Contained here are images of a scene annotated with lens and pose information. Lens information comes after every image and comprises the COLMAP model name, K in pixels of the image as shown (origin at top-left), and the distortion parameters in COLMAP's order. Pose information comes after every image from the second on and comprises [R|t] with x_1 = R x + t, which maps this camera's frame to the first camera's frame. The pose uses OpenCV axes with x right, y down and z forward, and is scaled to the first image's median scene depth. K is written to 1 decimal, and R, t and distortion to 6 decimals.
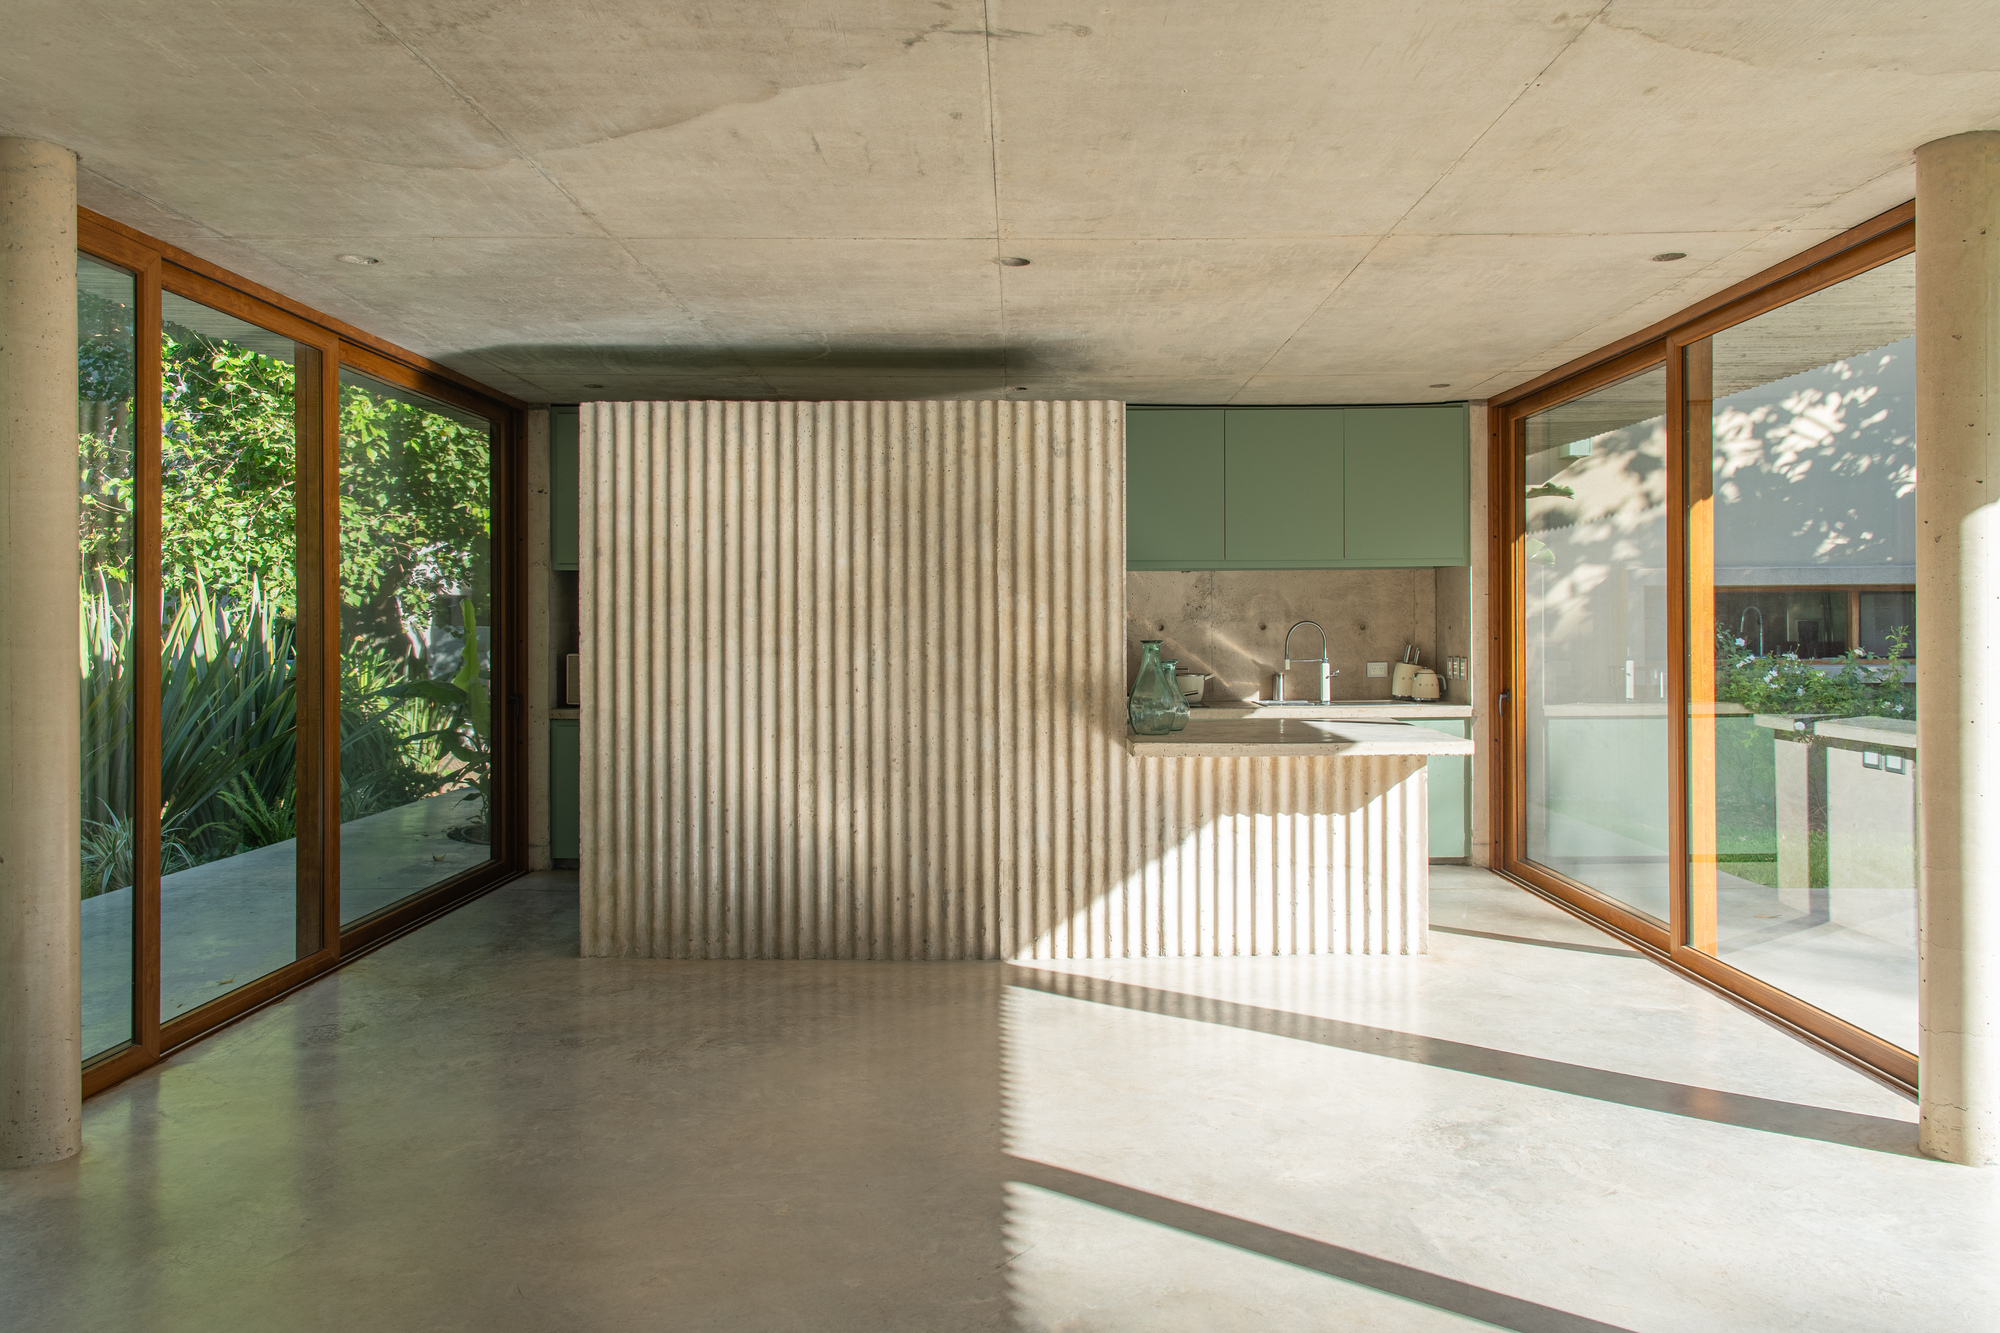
lens RADIAL K [[1410.4, 0, 1005.4], [0, 1410.4, 617.5], [0, 0, 1]] dist [0.001144, 0.000757]
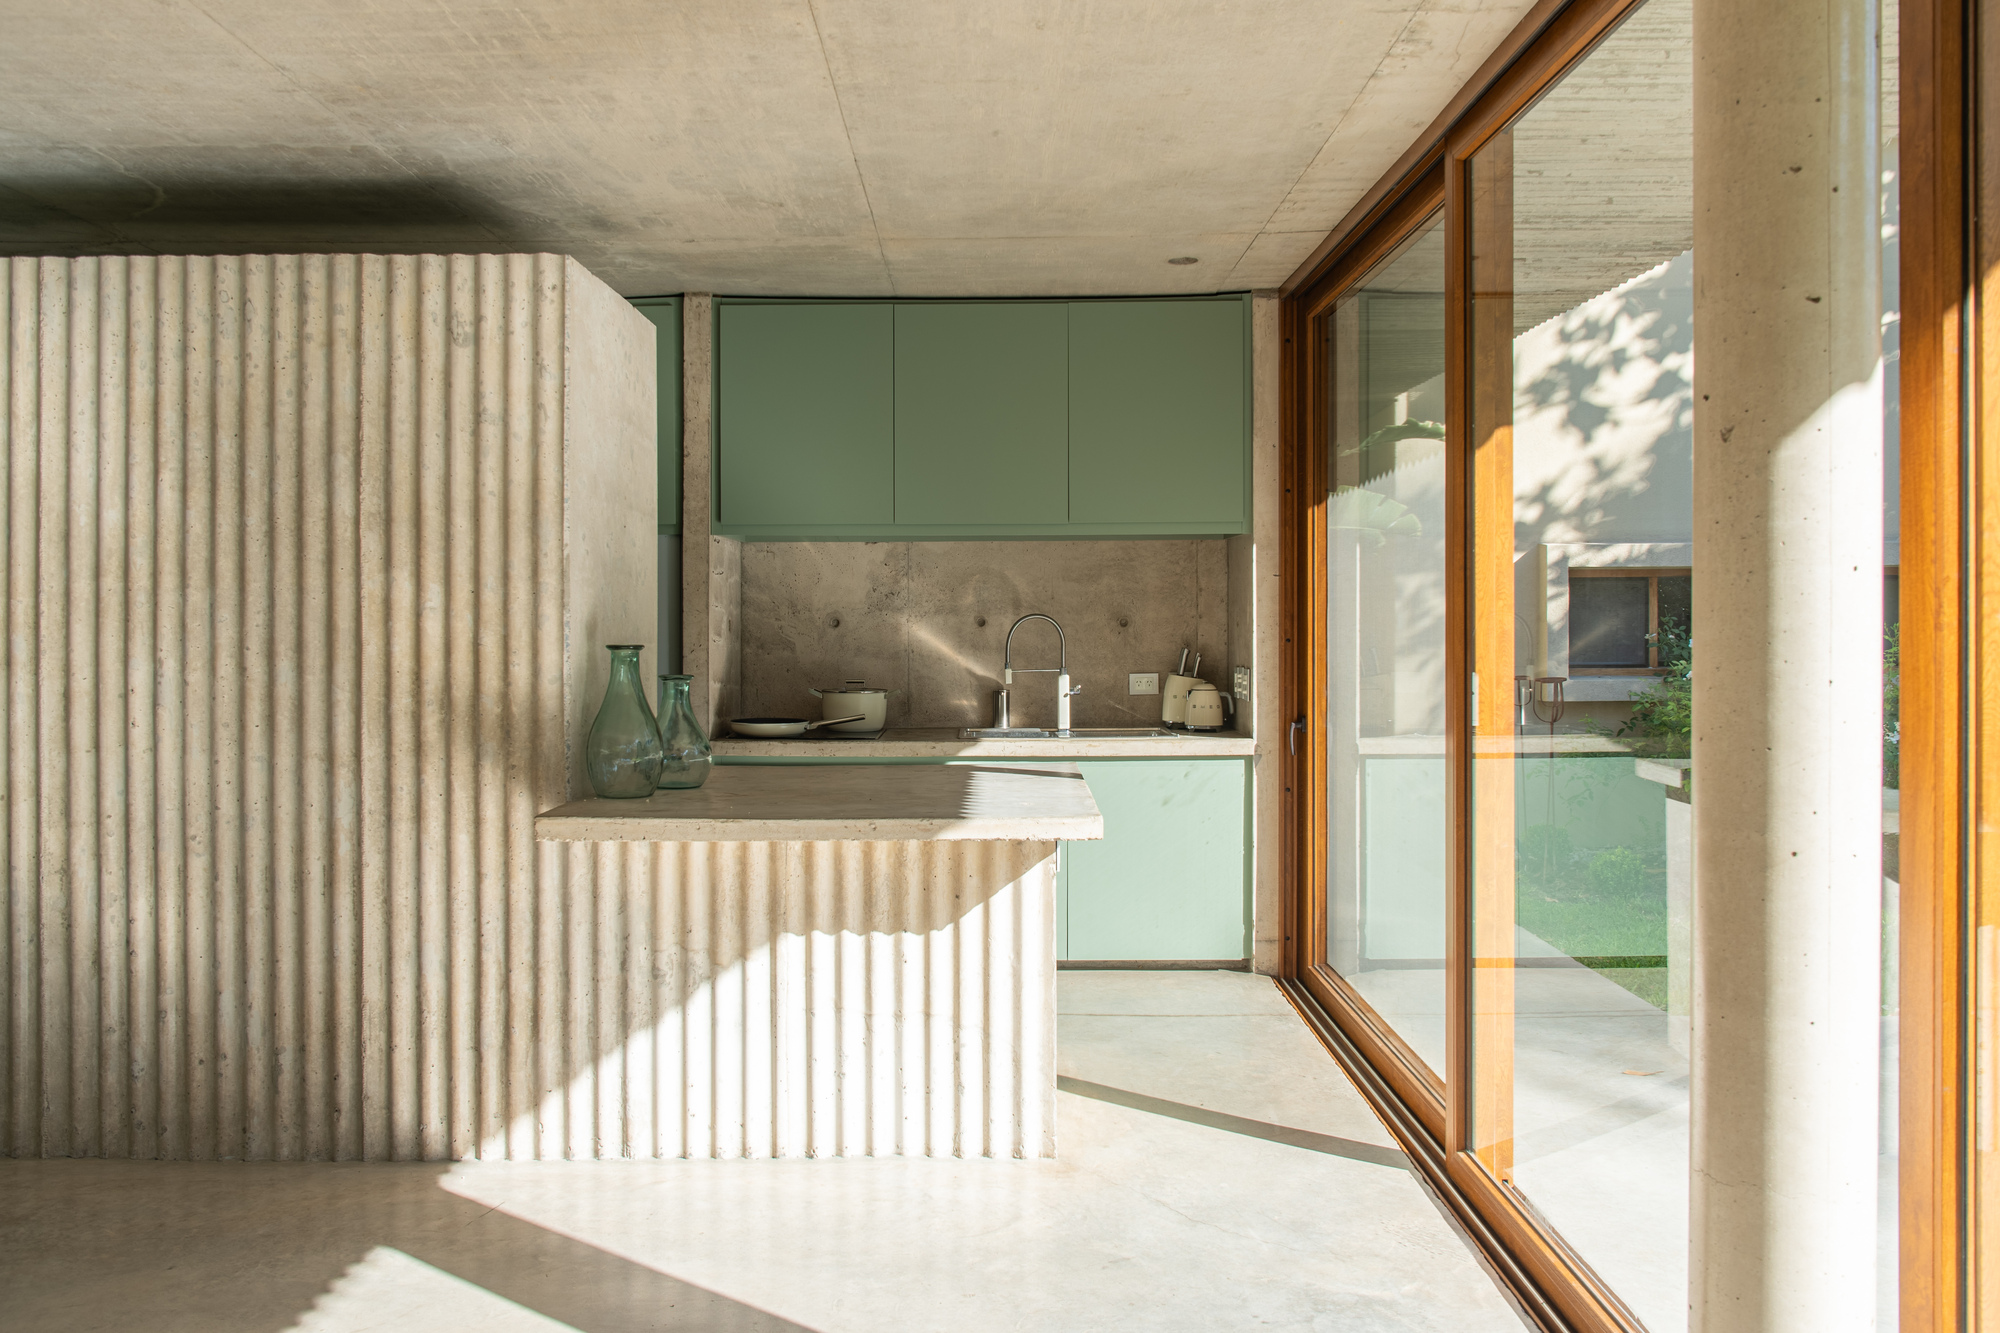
lens RADIAL K [[1553.8, 0, 995.3], [0, 1553.8, 621.7], [0, 0, 1]] dist [-0.013841, -0.000871]
pose [[0.999976, 0.003328, -0.006054, 0.274983], [-0.003272, 0.999953, 0.009151, -0.000669], [0.006084, -0.009131, 0.999940, 0.325539]]
